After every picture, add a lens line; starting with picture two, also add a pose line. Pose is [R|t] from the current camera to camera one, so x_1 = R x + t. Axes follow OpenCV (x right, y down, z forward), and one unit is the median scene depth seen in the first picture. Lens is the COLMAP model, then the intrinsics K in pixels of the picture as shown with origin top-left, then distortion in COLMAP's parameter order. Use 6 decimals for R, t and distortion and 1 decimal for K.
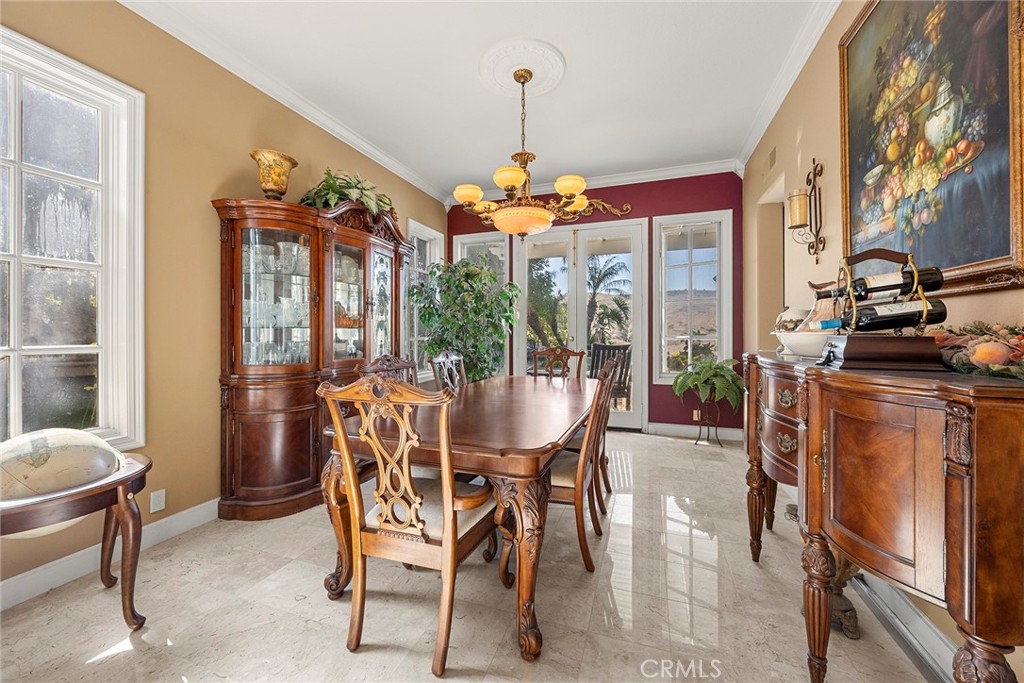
lens RADIAL K [[395.1, 0, 512.1], [0, 395.1, 326.8], [0, 0, 1]] dist [-0.000785, -0.000148]
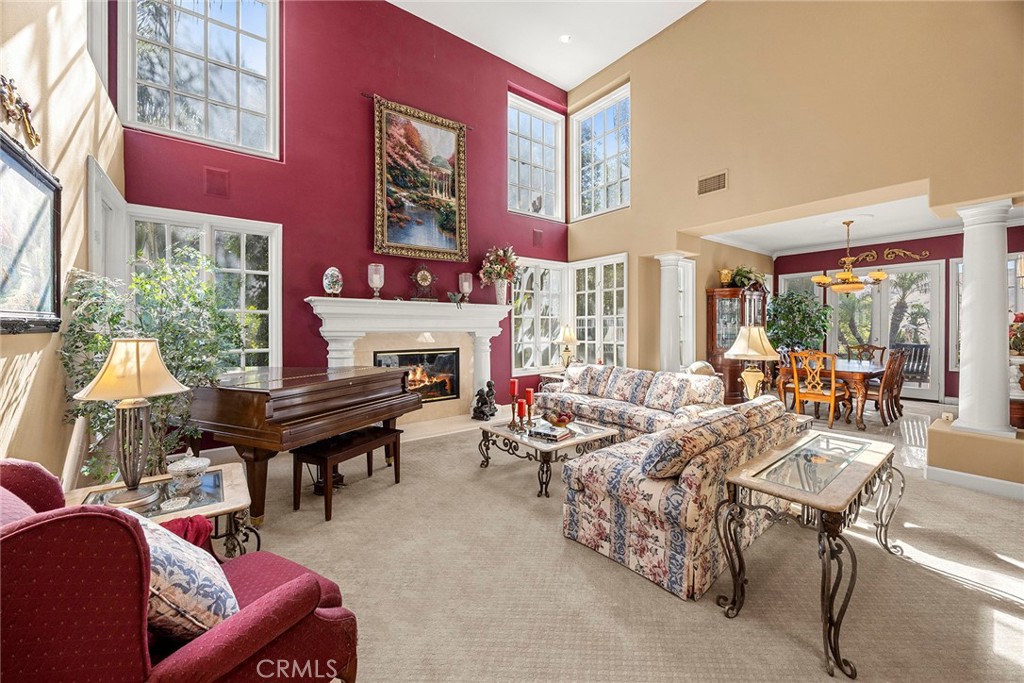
lens RADIAL K [[392.8, 0, 510.0], [0, 392.8, 327.4], [0, 0, 1]] dist [0.001567, 0.000153]
pose [[0.828348, 0.000926, -0.560213, -0.194036], [0.007218, 0.999898, 0.012326, -0.052557], [0.560167, -0.014254, 0.828257, -1.210848]]
